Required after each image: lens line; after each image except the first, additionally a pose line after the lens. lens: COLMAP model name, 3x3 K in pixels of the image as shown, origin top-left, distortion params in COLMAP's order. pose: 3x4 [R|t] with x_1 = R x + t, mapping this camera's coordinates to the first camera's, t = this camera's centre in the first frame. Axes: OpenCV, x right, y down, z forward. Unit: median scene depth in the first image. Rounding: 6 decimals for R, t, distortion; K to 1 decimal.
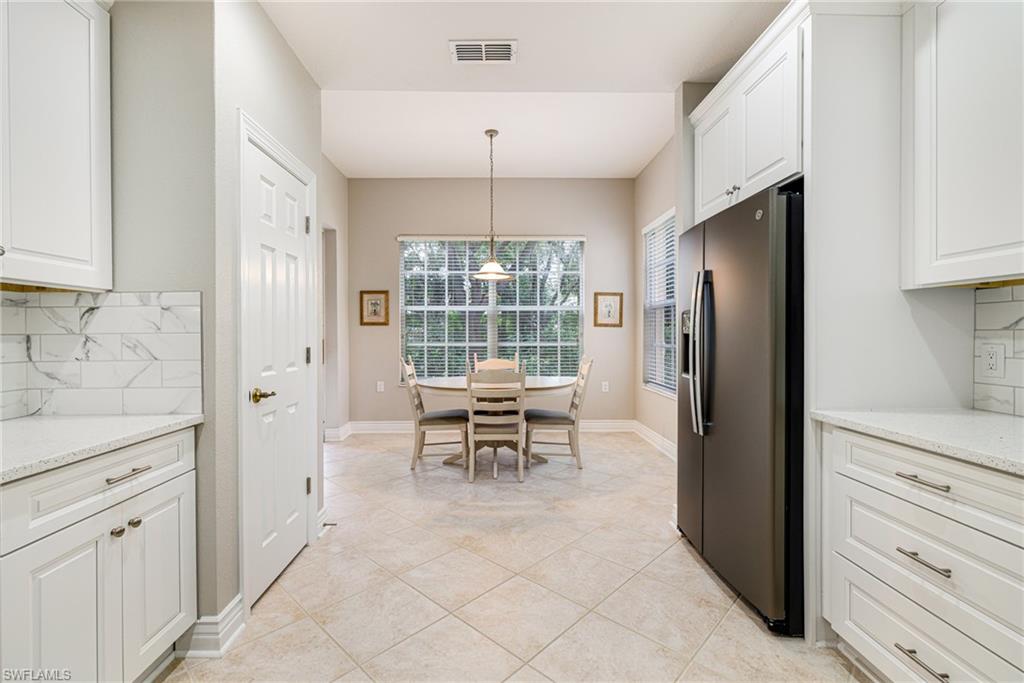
lens RADIAL K [[452.4, 0, 512.9], [0, 452.4, 337.2], [0, 0, 1]] dist [-0.003240, 0.000737]
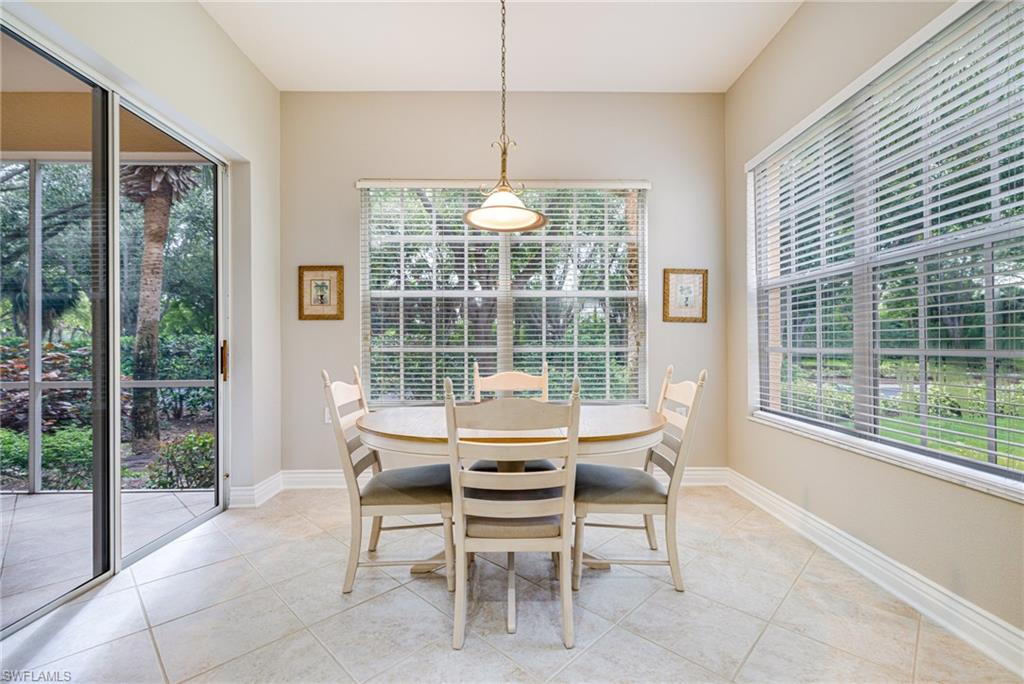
lens RADIAL K [[452.4, 0, 511.1], [0, 452.4, 342.9], [0, 0, 1]] dist [-0.003240, 0.000737]
pose [[0.999470, -0.001857, -0.032500, -0.016751], [0.001376, 0.999889, -0.014808, 0.016778], [0.032523, 0.014756, 0.999362, 0.376062]]
